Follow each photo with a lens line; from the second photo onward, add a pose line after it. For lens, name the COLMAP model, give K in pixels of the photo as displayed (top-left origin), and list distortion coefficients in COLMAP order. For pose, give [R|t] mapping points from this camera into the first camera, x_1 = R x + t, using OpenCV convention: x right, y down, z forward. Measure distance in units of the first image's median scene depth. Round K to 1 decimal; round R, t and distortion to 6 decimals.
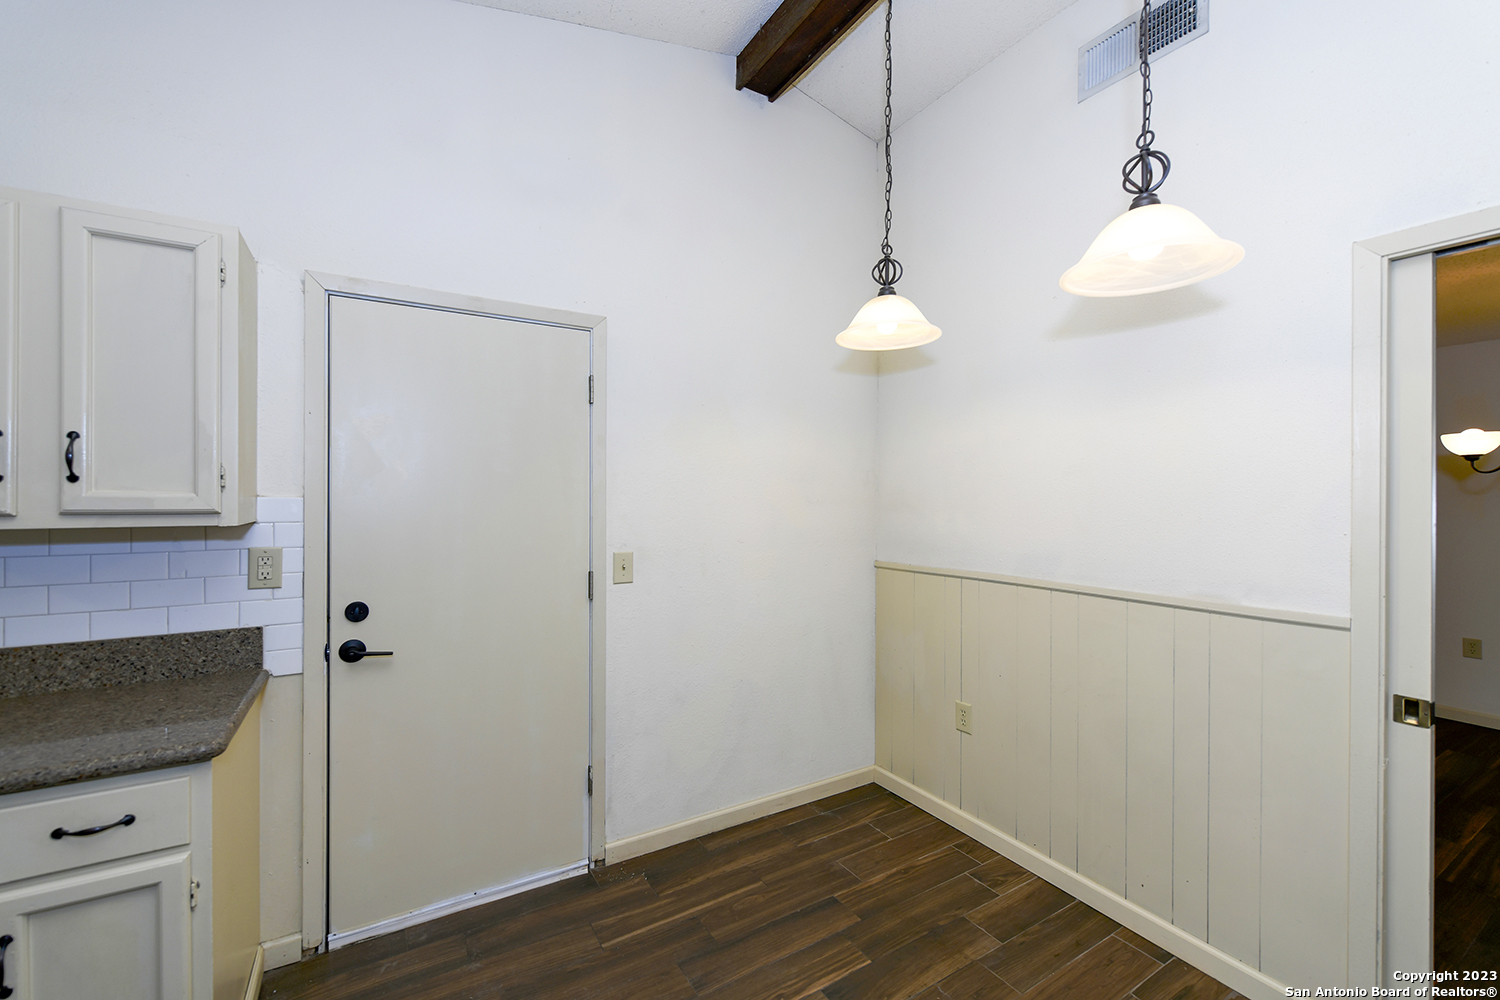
lens RADIAL K [[606.2, 0, 751.9], [0, 606.2, 497.2], [0, 0, 1]] dist [-0.002435, -0.000253]
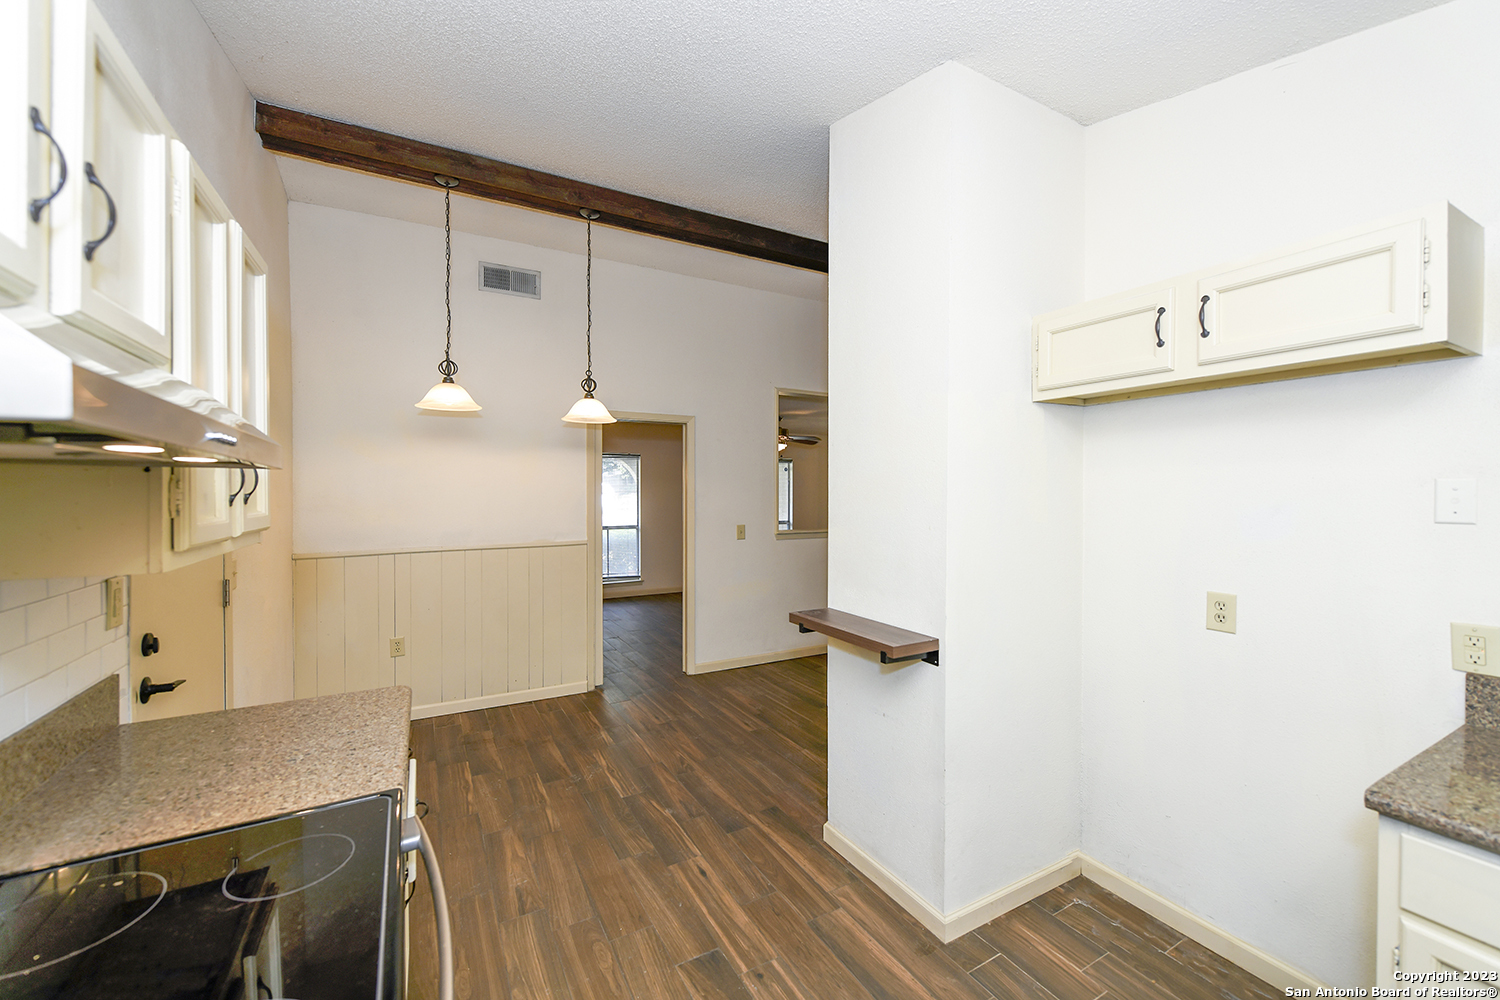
lens RADIAL K [[606.2, 0, 751.9], [0, 606.2, 497.2], [0, 0, 1]] dist [-0.002435, -0.000253]
pose [[0.037577, -0.017183, 0.999146, -1.356018], [0.005646, 0.999840, 0.016982, -0.031701], [-0.999278, 0.005003, 0.037668, 0.081377]]
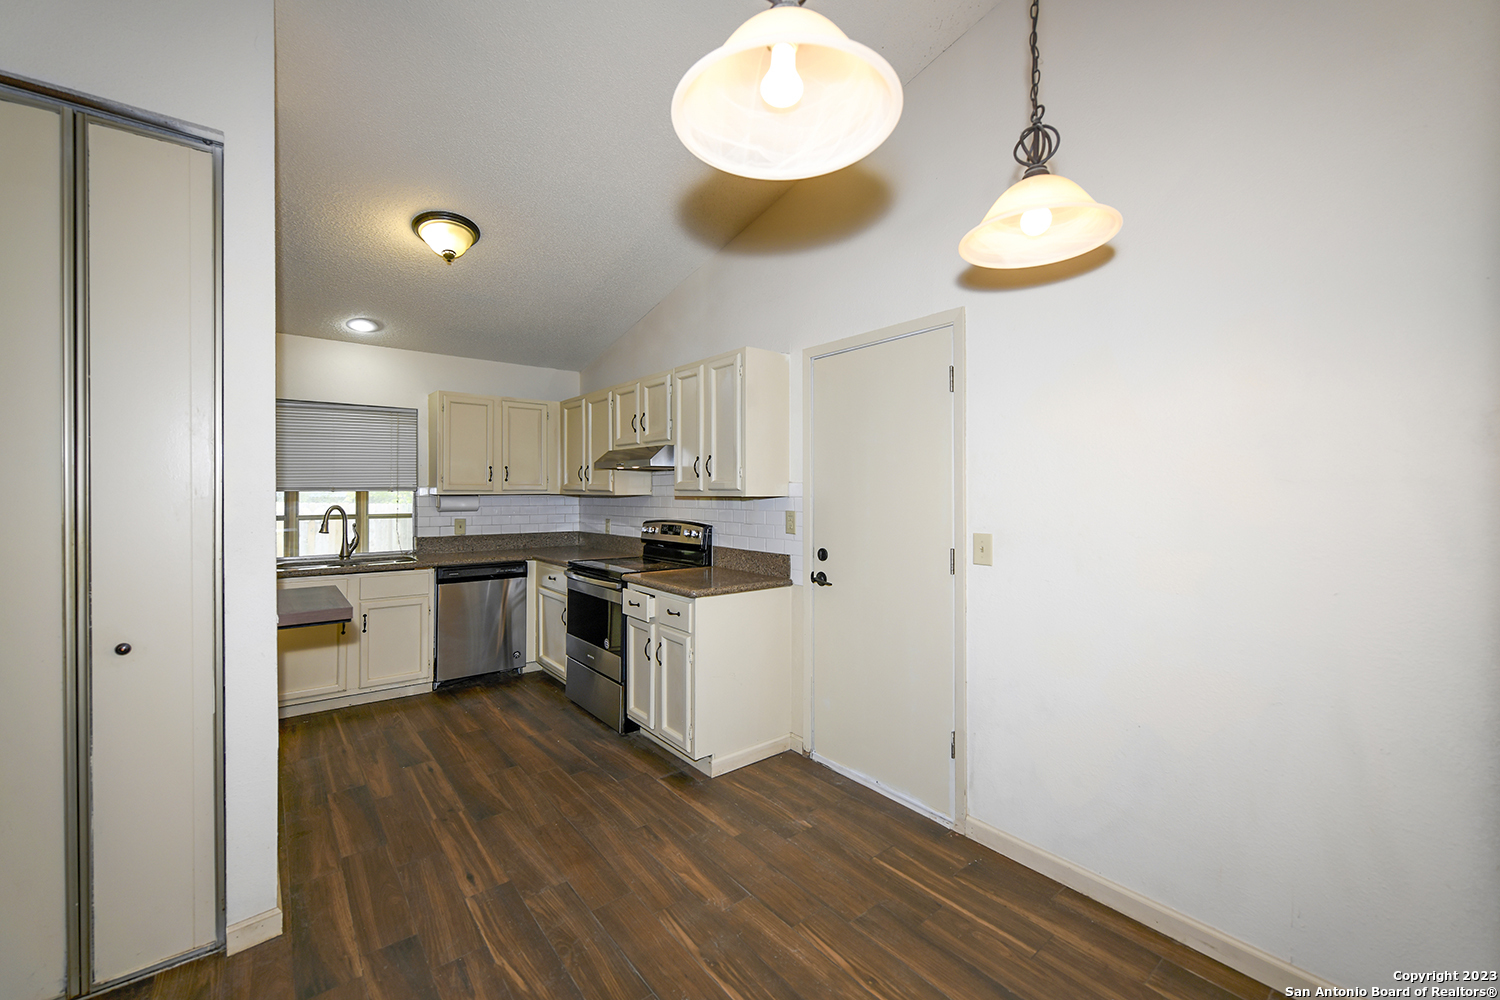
lens RADIAL K [[608.6, 0, 749.7], [0, 608.6, 487.3], [0, 0, 1]] dist [-0.002105, -0.000171]
pose [[0.128796, -0.013729, -0.991576, 0.822357], [-0.002552, 0.999896, -0.014175, 0.033000], [0.991668, 0.004356, 0.128748, 0.547983]]
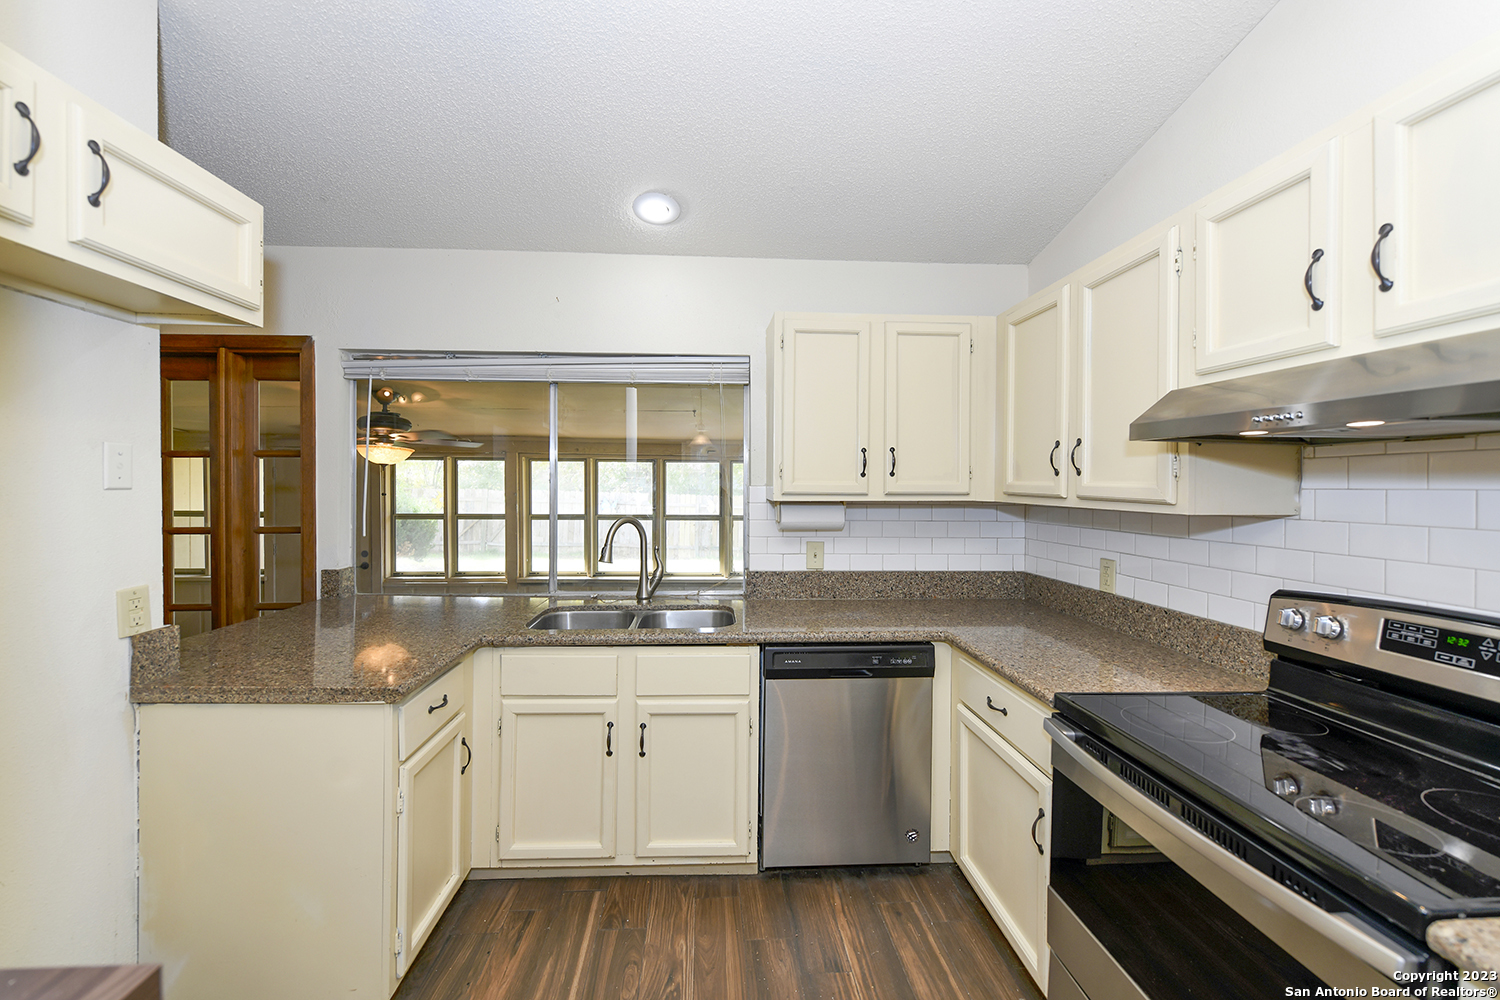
lens RADIAL K [[603.0, 0, 745.0], [0, 603.0, 484.7], [0, 0, 1]] dist [-0.001756, -0.000891]
pose [[-0.461700, -0.008088, -0.886999, -0.354901], [-0.011520, 0.999929, -0.003122, 0.003973], [0.886961, 0.008777, -0.461761, 0.232770]]
